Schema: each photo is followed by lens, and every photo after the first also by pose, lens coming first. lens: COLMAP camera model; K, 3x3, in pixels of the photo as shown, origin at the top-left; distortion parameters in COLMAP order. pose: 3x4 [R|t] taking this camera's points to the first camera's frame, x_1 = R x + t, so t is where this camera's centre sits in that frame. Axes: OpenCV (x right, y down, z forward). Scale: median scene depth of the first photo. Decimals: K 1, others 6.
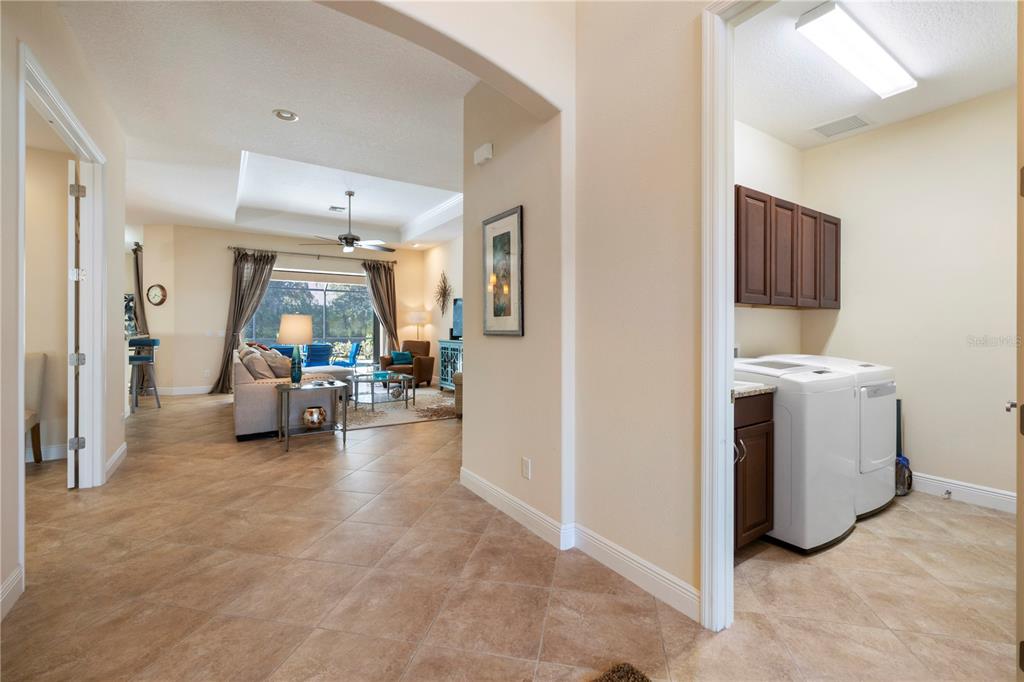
lens RADIAL K [[434.3, 0, 513.2], [0, 434.3, 334.0], [0, 0, 1]] dist [-0.001077, 0.001414]
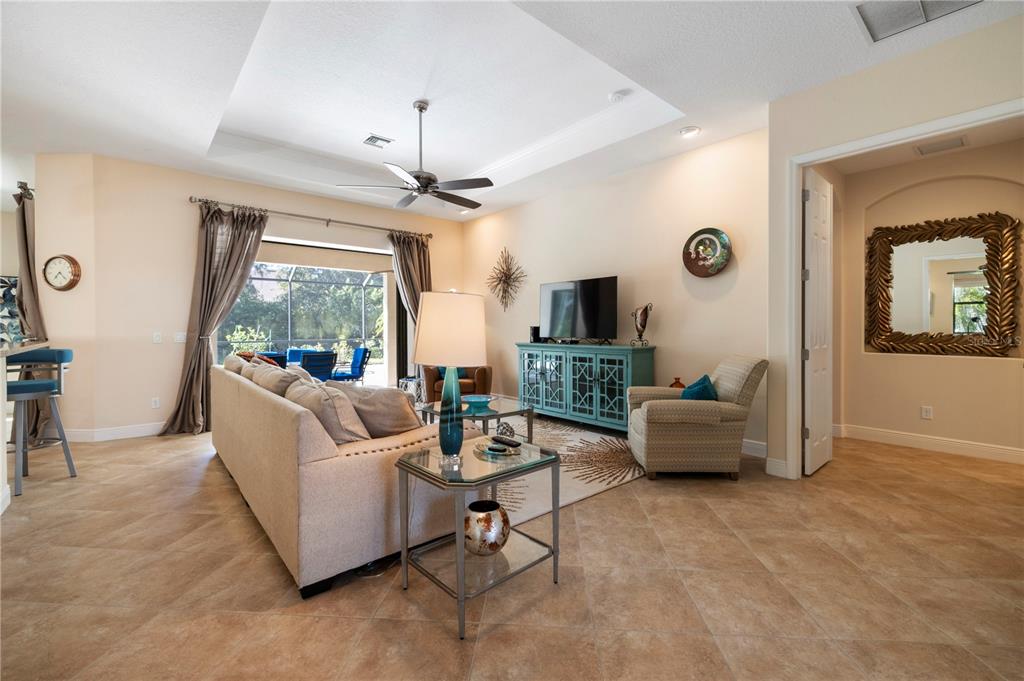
lens RADIAL K [[434.3, 0, 511.1], [0, 434.3, 333.7], [0, 0, 1]] dist [-0.001077, 0.001414]
pose [[0.991807, -0.007123, 0.127550, -0.292444], [0.006877, 0.999974, 0.002365, -0.004622], [-0.127564, -0.001468, 0.991829, 0.337464]]
